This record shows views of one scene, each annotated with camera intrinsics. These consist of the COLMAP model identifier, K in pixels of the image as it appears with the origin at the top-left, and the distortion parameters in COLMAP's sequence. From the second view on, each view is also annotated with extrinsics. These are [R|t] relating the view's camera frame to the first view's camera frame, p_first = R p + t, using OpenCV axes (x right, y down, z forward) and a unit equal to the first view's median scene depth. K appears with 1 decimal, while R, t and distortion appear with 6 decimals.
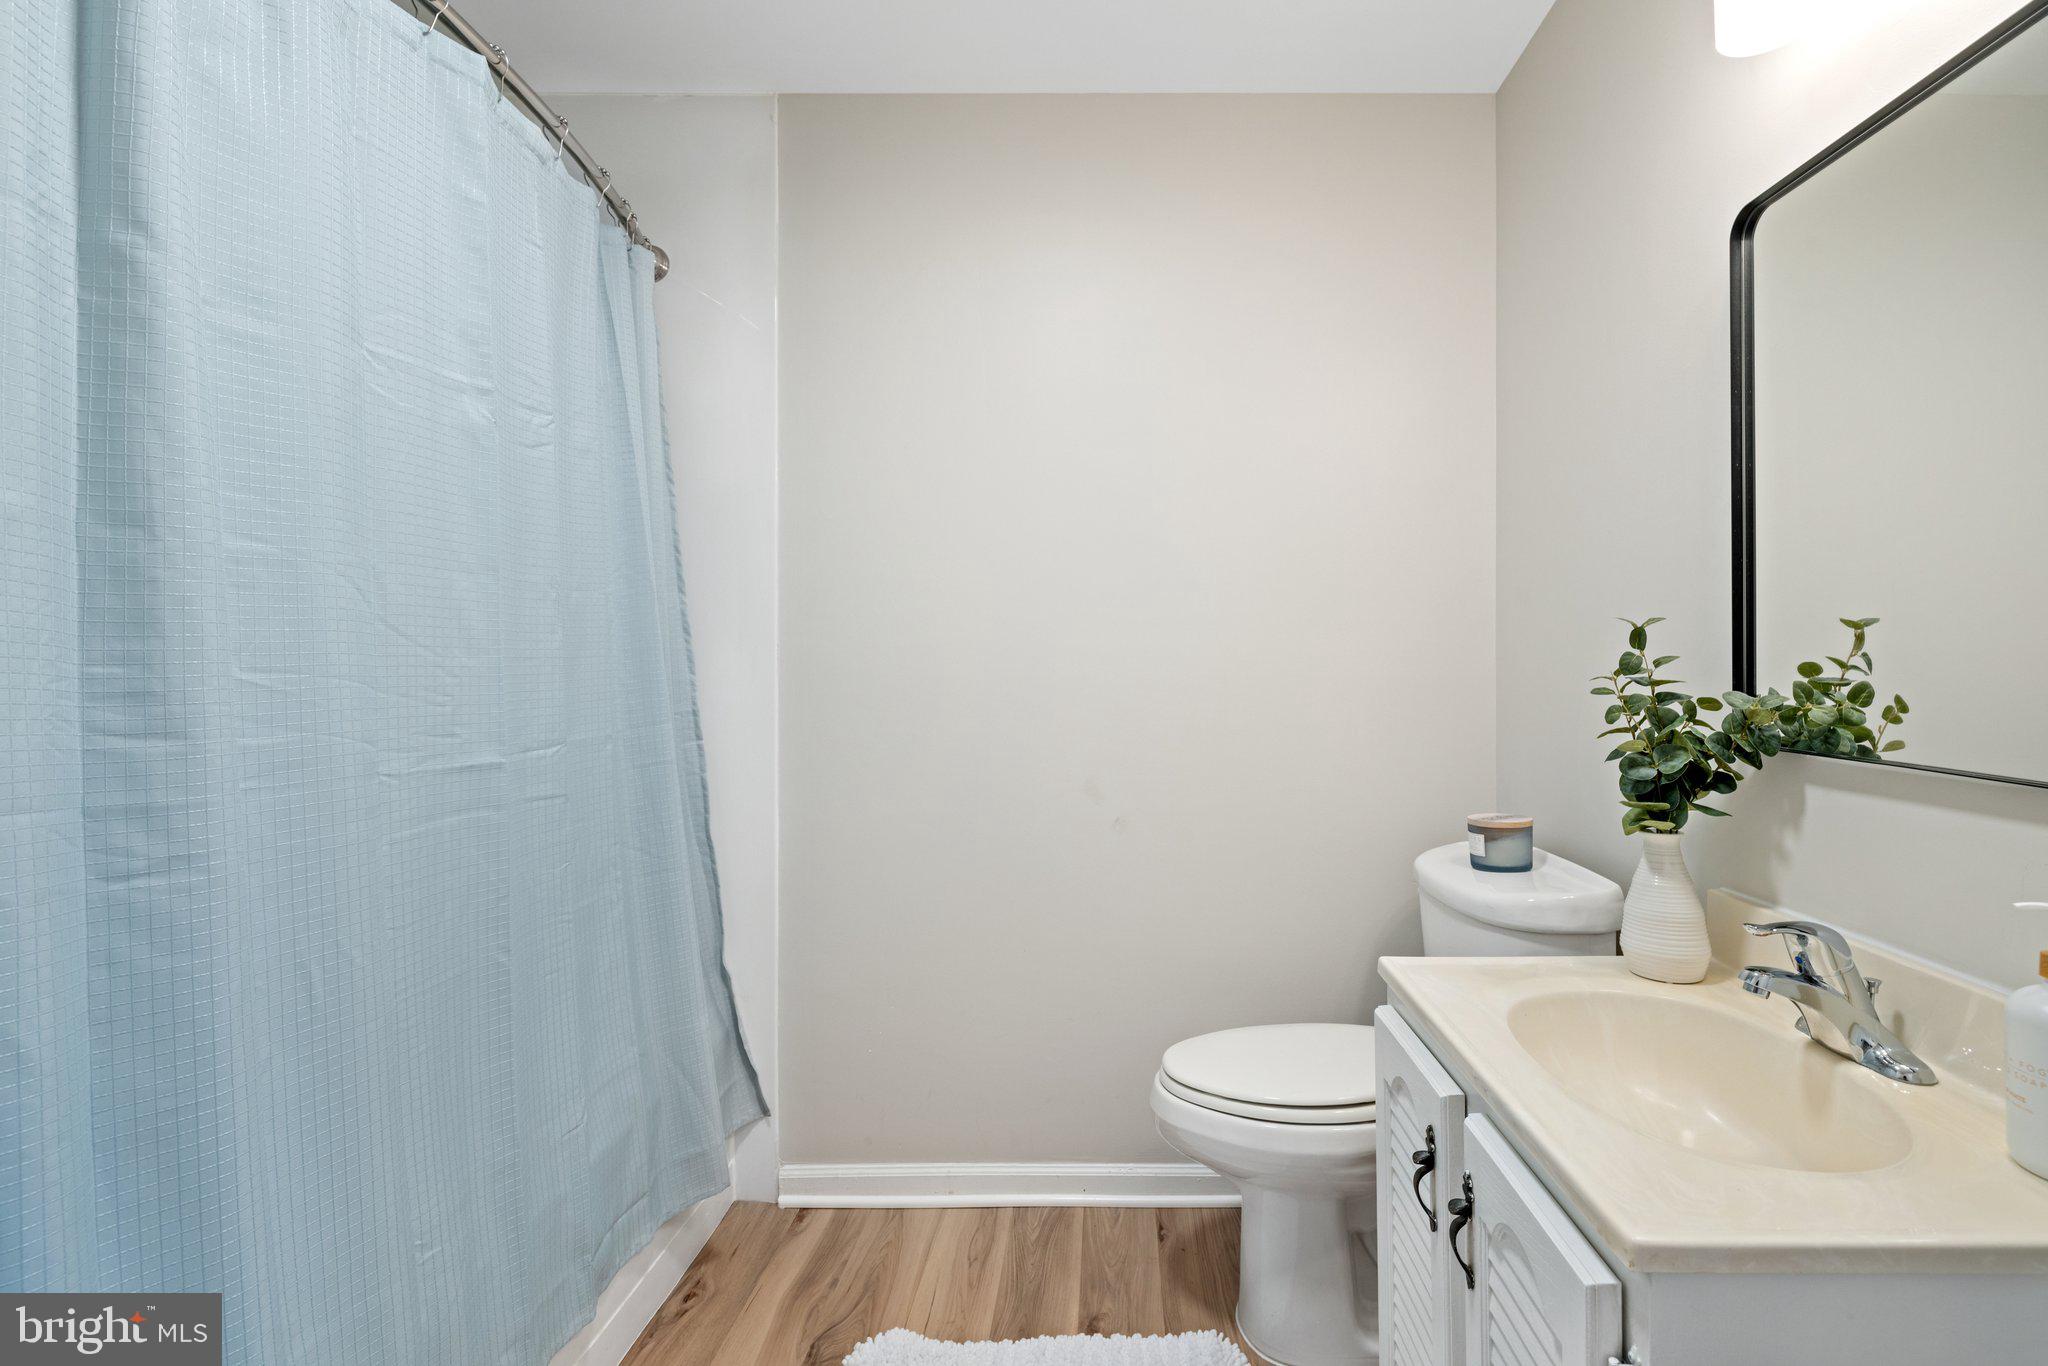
lens RADIAL K [[910.6, 0, 1023.9], [0, 910.6, 660.4], [0, 0, 1]] dist [0.003044, 0.000203]
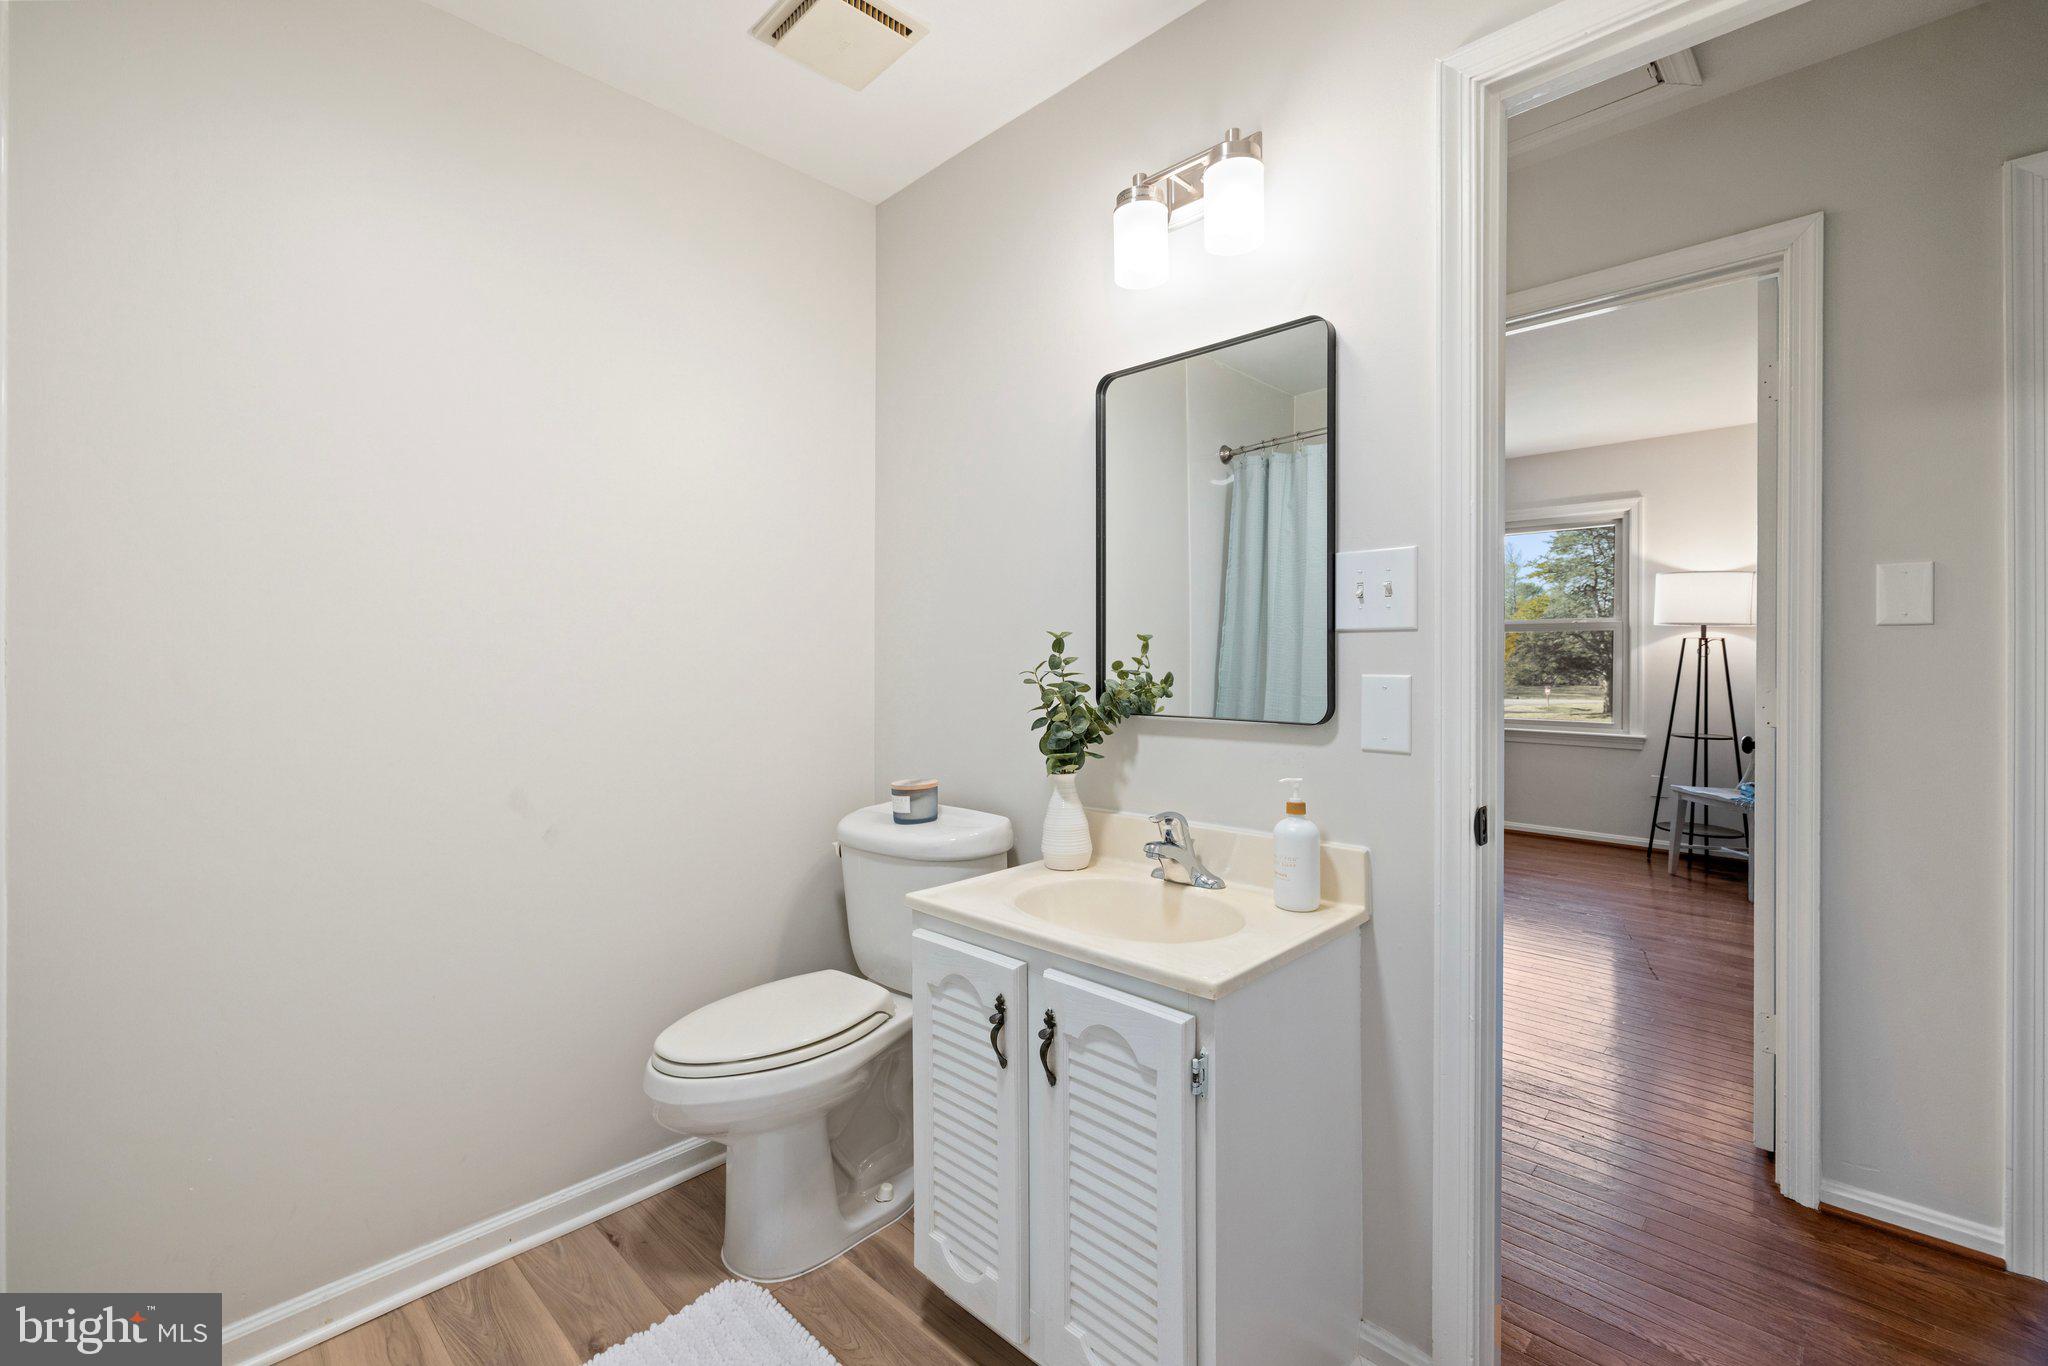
lens RADIAL K [[868.2, 0, 1031.2], [0, 868.2, 663.9], [0, 0, 1]] dist [0.001953, 0.000084]
pose [[0.700542, -0.008921, 0.713555, -0.375751], [0.005246, 0.999959, 0.007352, -0.004584], [-0.713592, -0.001406, 0.700561, 0.027799]]
